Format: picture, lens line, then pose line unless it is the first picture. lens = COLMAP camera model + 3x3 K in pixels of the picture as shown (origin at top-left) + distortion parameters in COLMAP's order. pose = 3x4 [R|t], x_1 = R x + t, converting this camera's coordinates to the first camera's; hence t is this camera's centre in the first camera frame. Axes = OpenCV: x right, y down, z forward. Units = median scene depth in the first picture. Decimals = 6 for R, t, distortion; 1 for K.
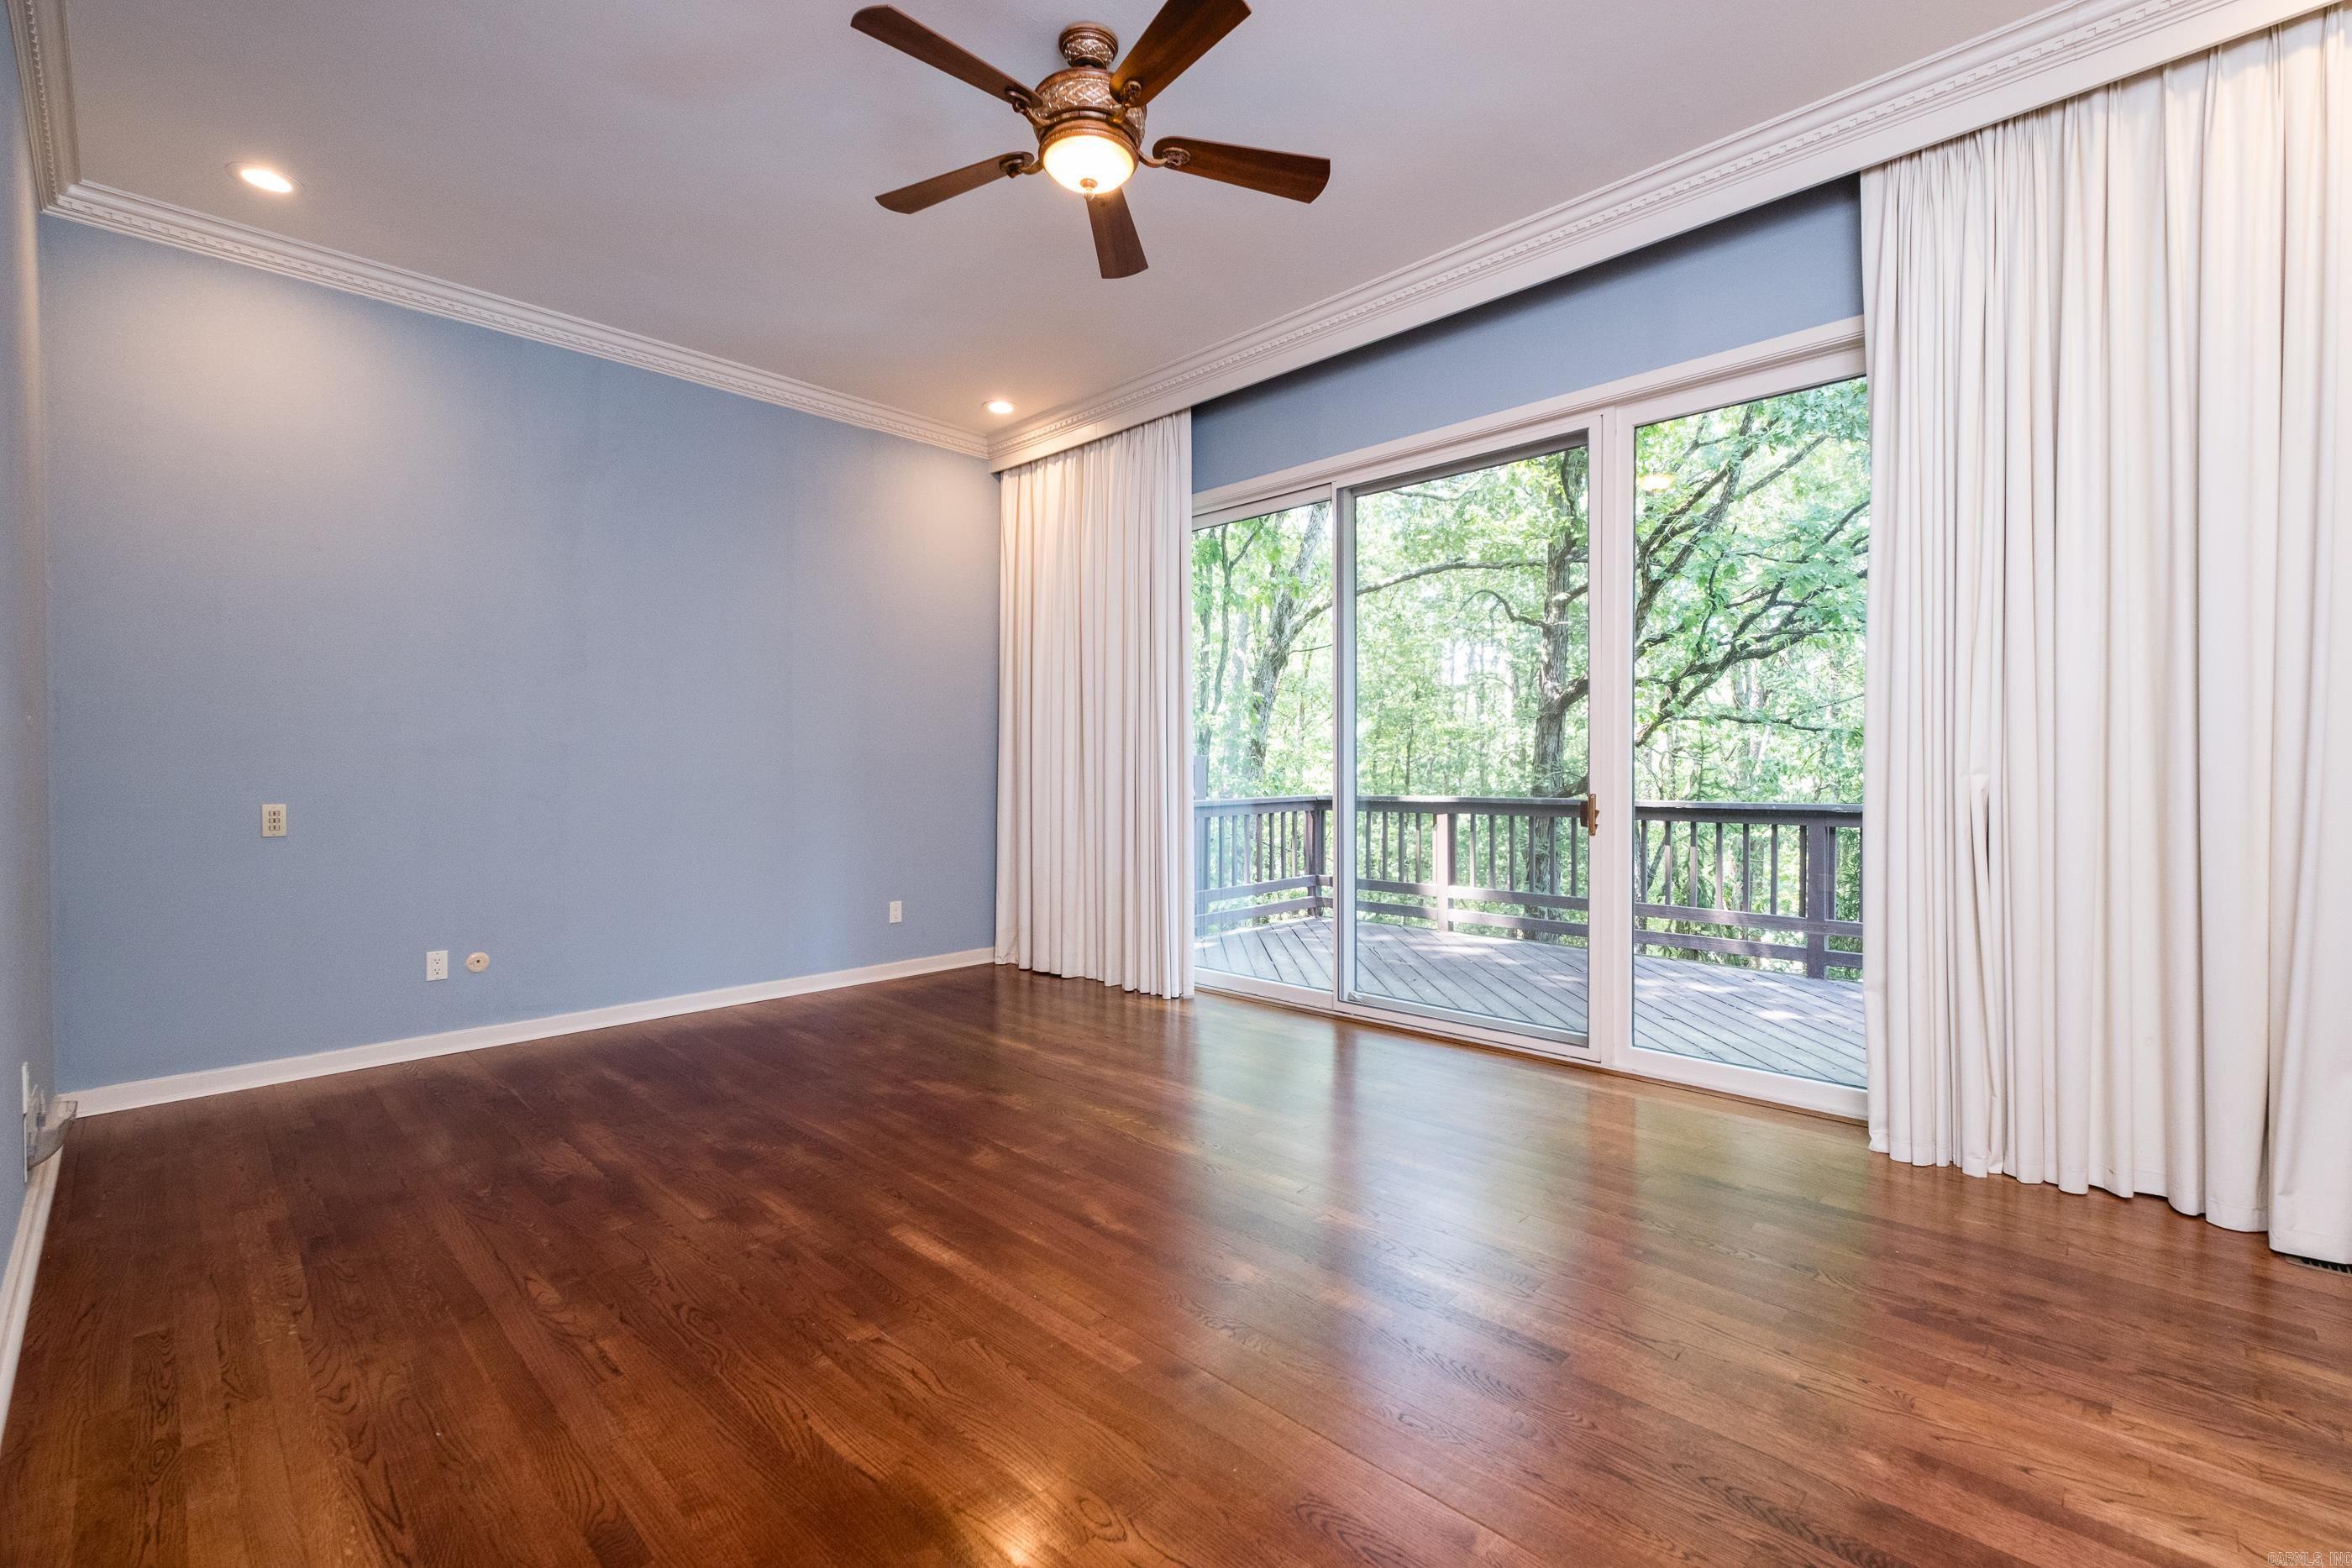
lens RADIAL K [[1016.5, 0, 1180.3], [0, 1016.5, 774.6], [0, 0, 1]] dist [0.000047, -0.000075]
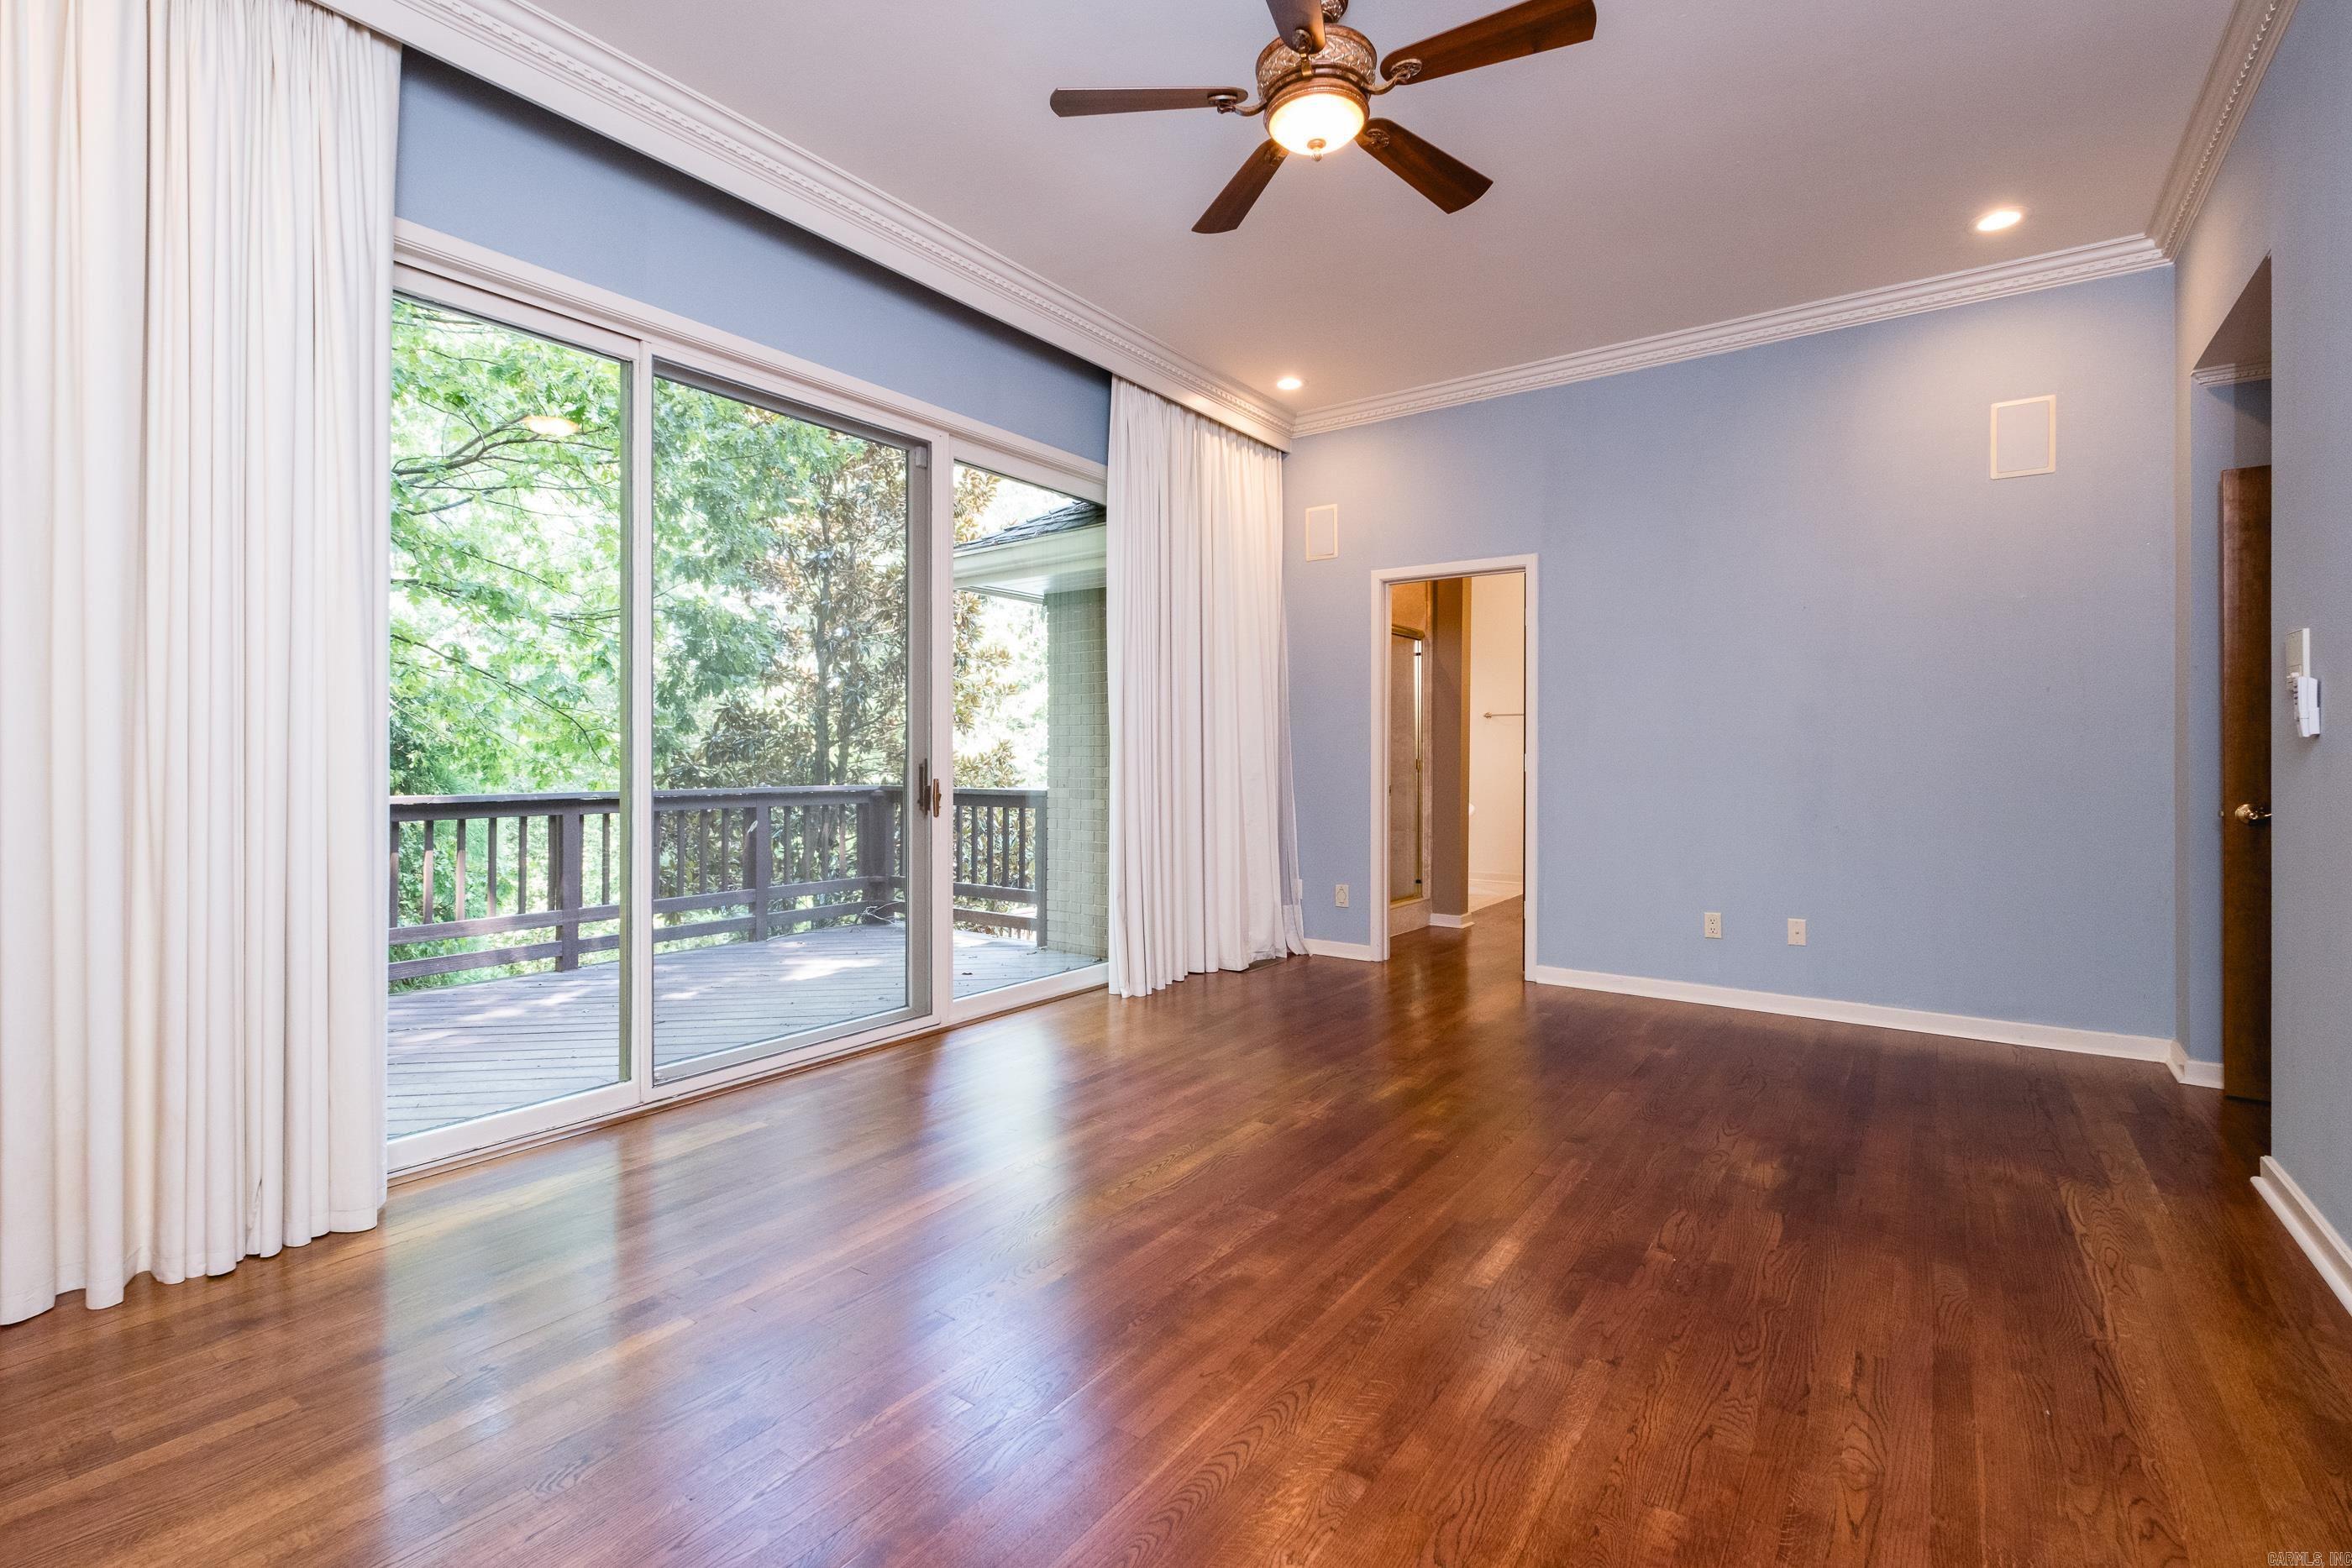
lens RADIAL K [[1038.8, 0, 1176.2], [0, 1038.8, 762.6], [0, 0, 1]] dist [-0.001041, -0.000296]
pose [[-0.138146, -0.000815, 0.990412, -0.994468], [0.001596, 0.999998, 0.001045, -0.000365], [-0.990411, 0.001725, -0.138144, 1.218942]]
